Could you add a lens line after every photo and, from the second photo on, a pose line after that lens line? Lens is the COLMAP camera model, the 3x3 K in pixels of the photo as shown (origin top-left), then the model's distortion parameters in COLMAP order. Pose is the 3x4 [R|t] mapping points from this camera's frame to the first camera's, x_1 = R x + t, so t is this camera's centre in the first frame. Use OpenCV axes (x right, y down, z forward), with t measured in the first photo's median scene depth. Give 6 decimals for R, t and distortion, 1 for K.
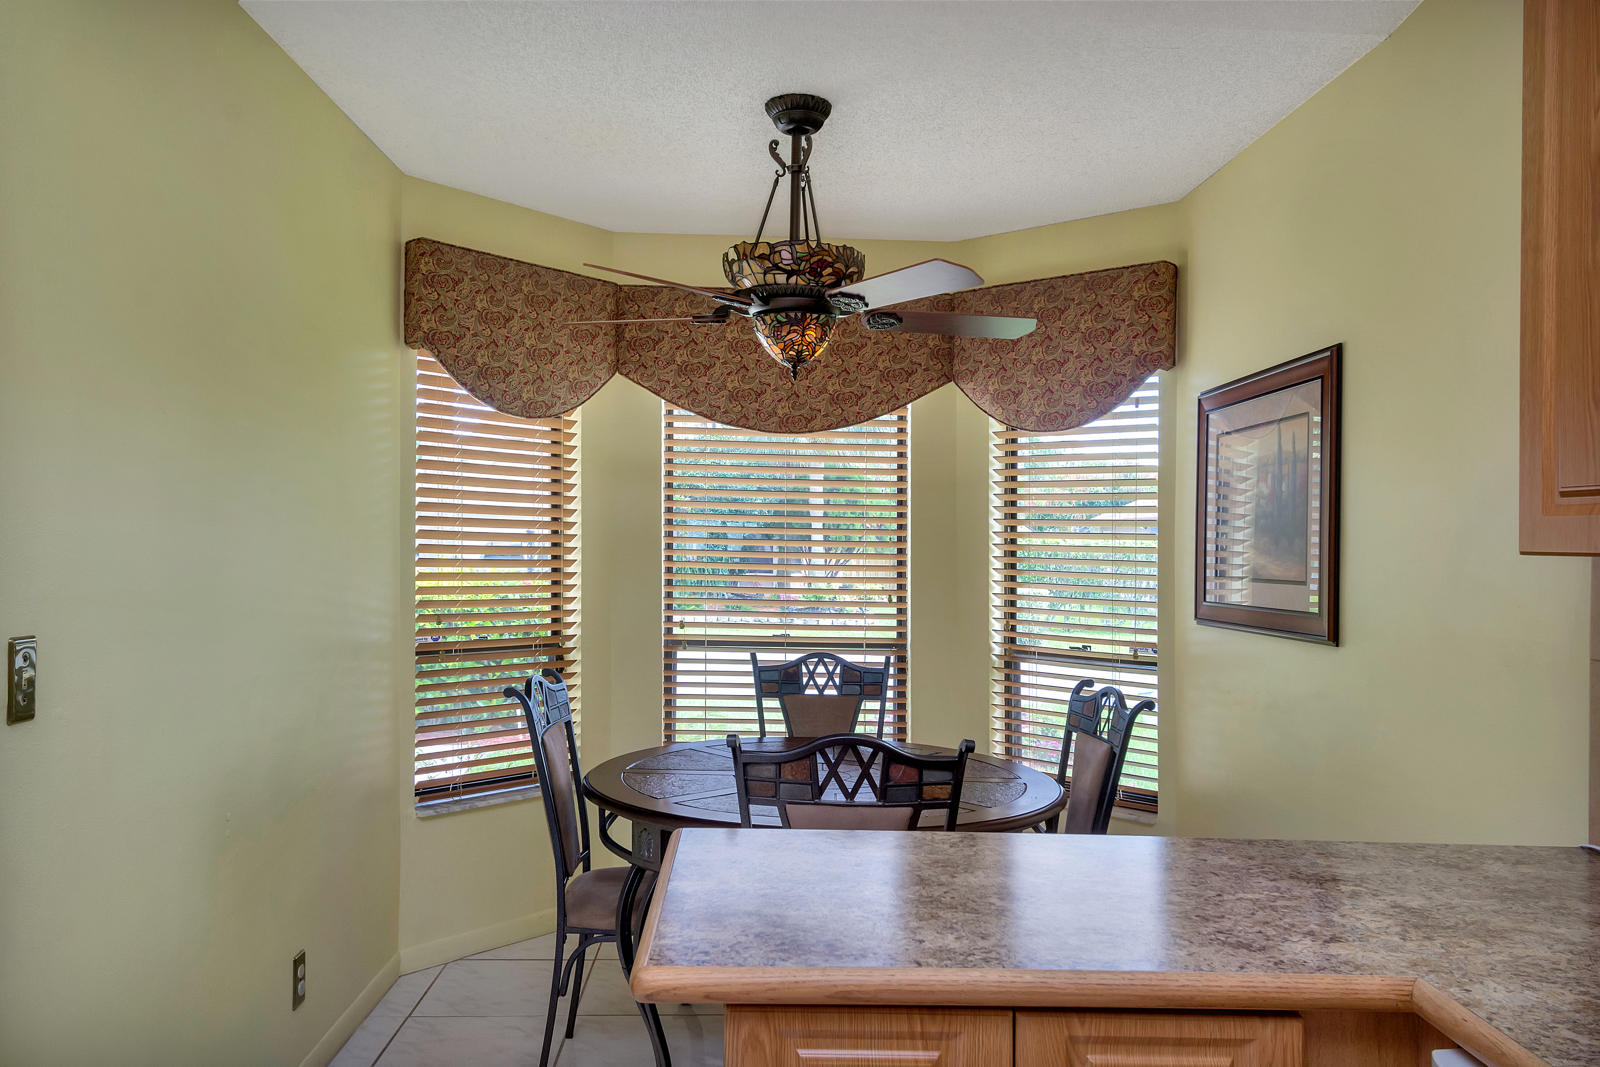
lens RADIAL K [[1195.6, 0, 795.0], [0, 1195.6, 522.7], [0, 0, 1]] dist [0.056013, 0.003131]
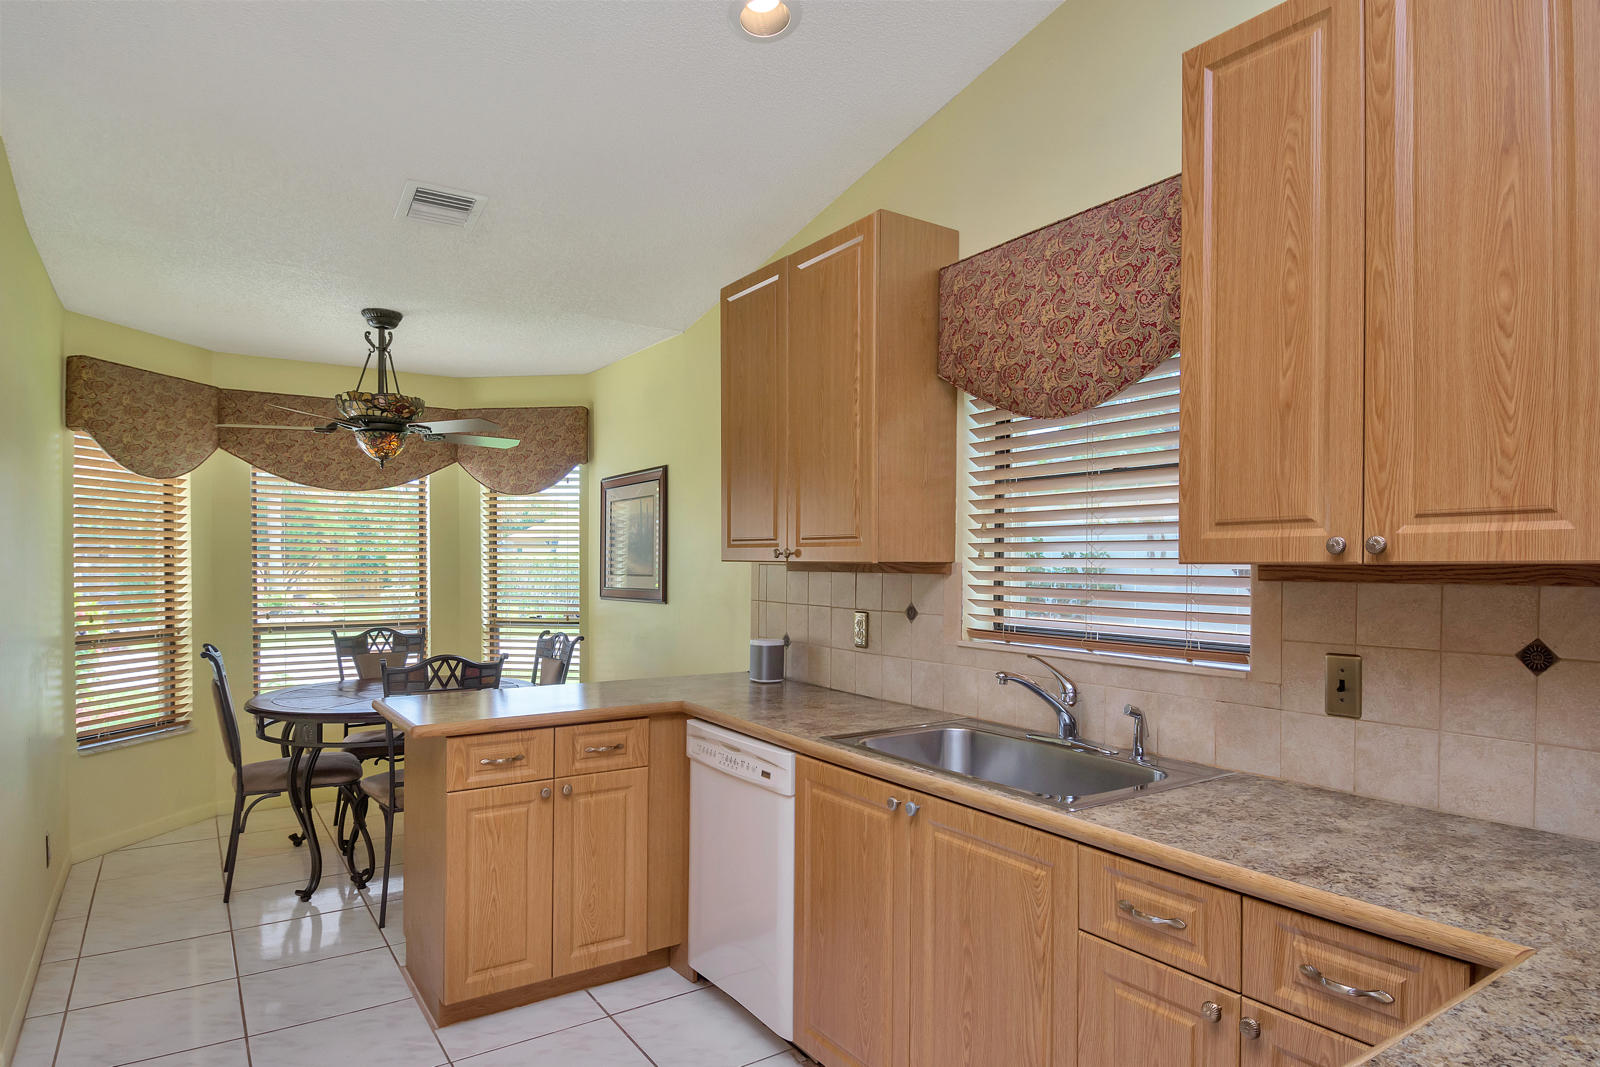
lens RADIAL K [[884.1, 0, 808.6], [0, 884.1, 544.5], [0, 0, 1]] dist [0.000571, -0.015434]
pose [[0.841246, -0.009436, 0.540571, -0.138347], [0.006213, 0.999950, 0.007785, -0.010793], [-0.540617, -0.003191, 0.841263, -0.338059]]
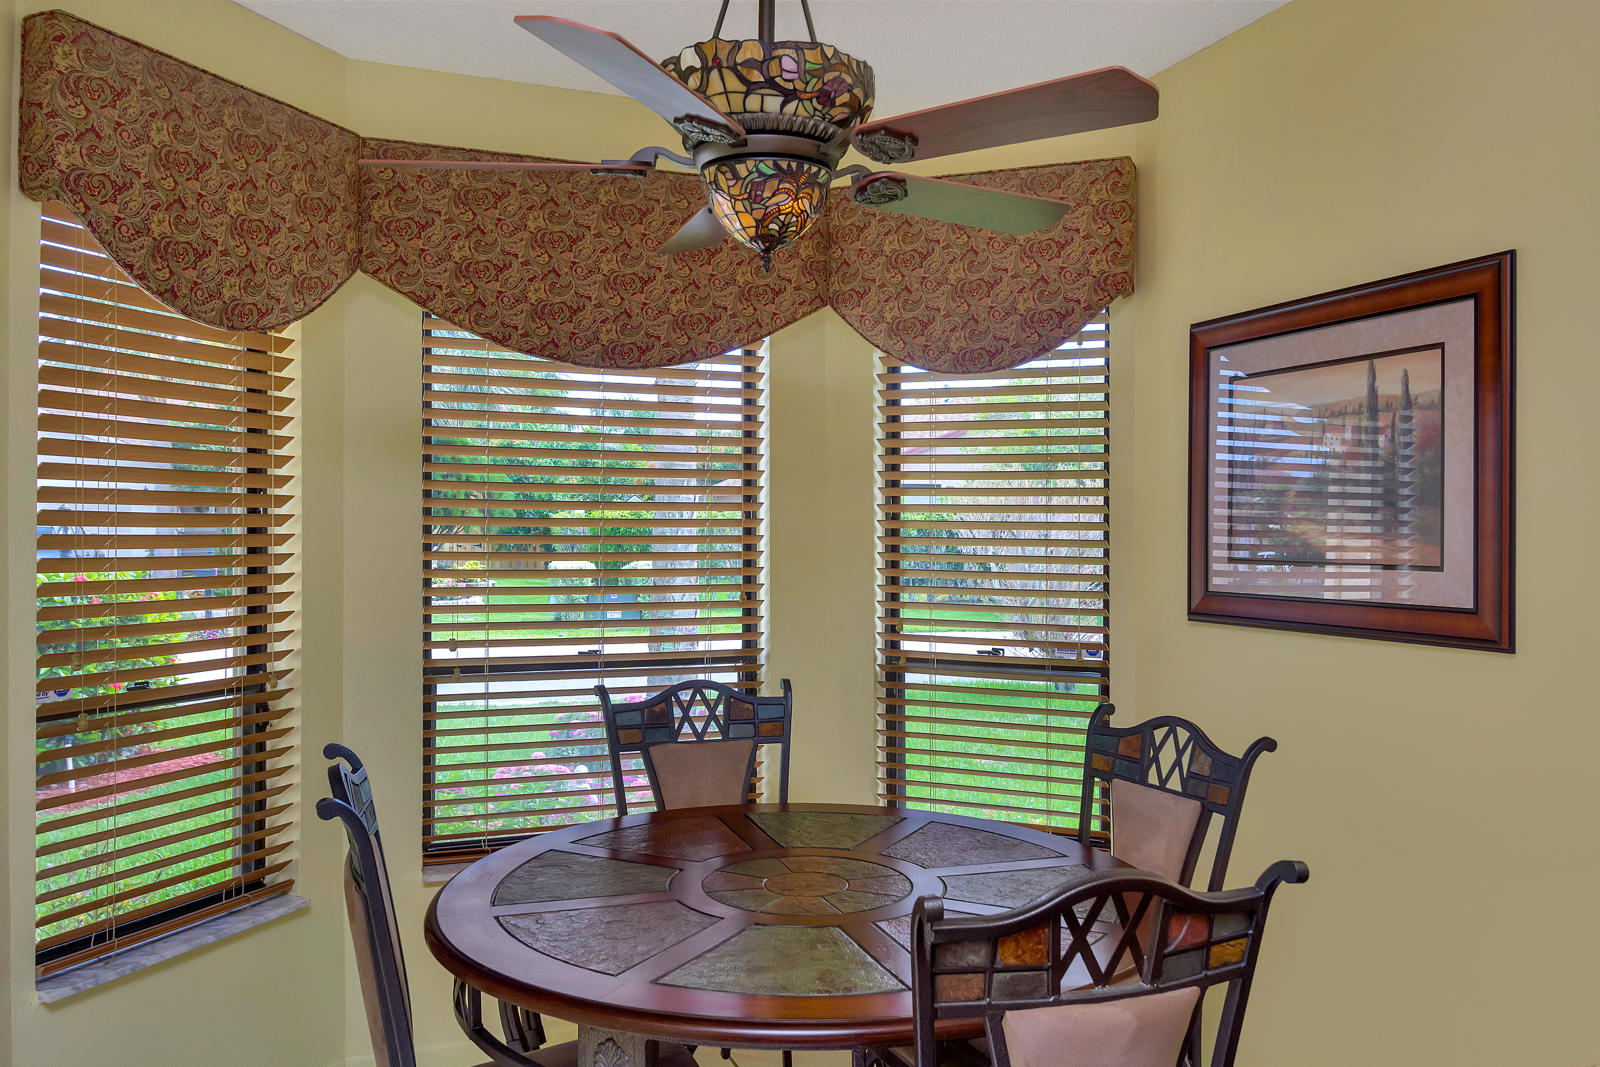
lens RADIAL K [[1286.2, 0, 815.7], [0, 1286.2, 479.3], [0, 0, 1]] dist [0.053395, -0.048508]
pose [[0.945092, -0.002748, 0.326793, -0.158946], [0.006640, 0.999920, -0.010796, 0.000052], [-0.326737, 0.012374, 0.945034, 0.268260]]
